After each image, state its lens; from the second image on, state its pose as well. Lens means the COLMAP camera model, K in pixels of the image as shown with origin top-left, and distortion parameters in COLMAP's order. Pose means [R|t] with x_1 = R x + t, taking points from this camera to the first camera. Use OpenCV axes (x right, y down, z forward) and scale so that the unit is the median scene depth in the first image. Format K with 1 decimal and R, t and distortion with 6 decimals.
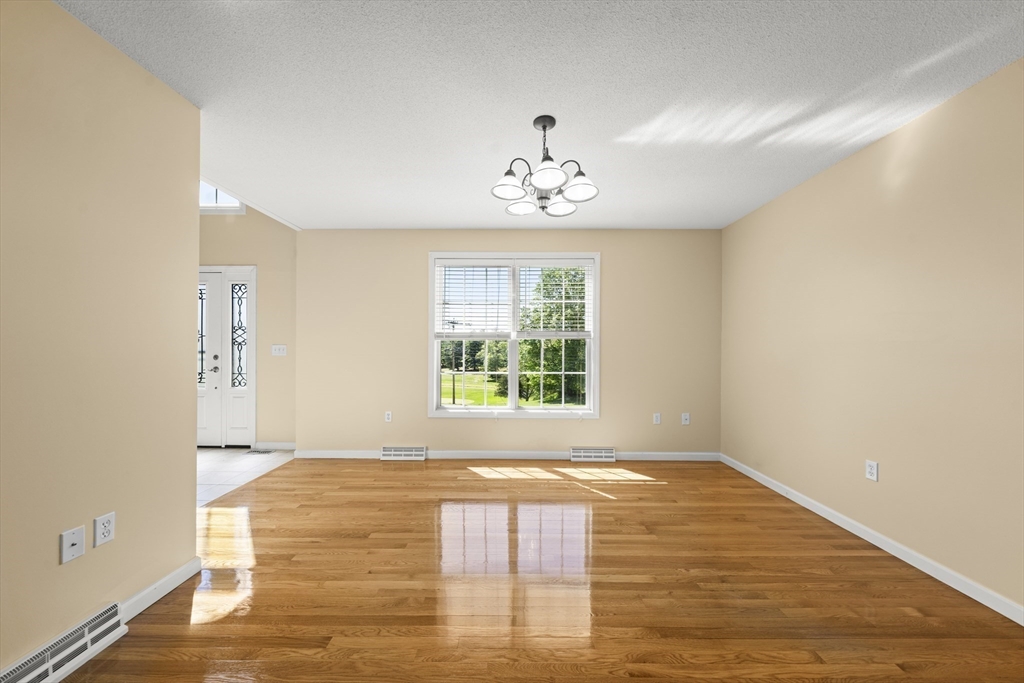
lens RADIAL K [[354.5, 0, 512.0], [0, 354.5, 341.5], [0, 0, 1]] dist [-0.001624, -0.000085]
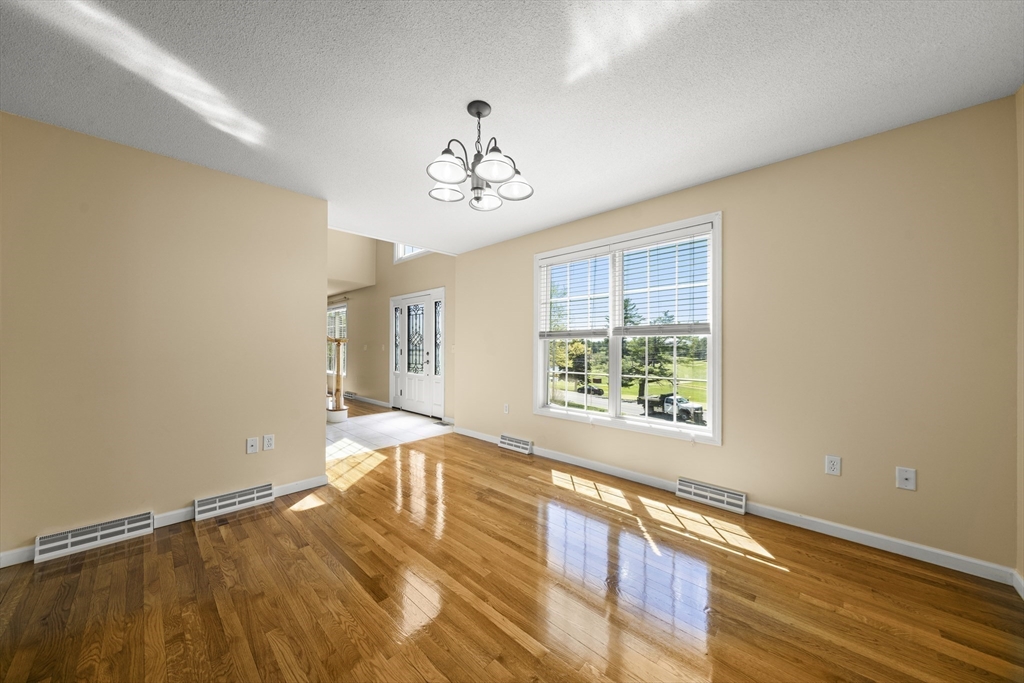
lens RADIAL K [[354.5, 0, 512.0], [0, 354.5, 341.5], [0, 0, 1]] dist [-0.001624, -0.000085]
pose [[0.726453, -0.011430, -0.687121, 0.459524], [0.013074, 0.999911, -0.002811, 0.003679], [0.687092, -0.006941, 0.726537, 0.213923]]
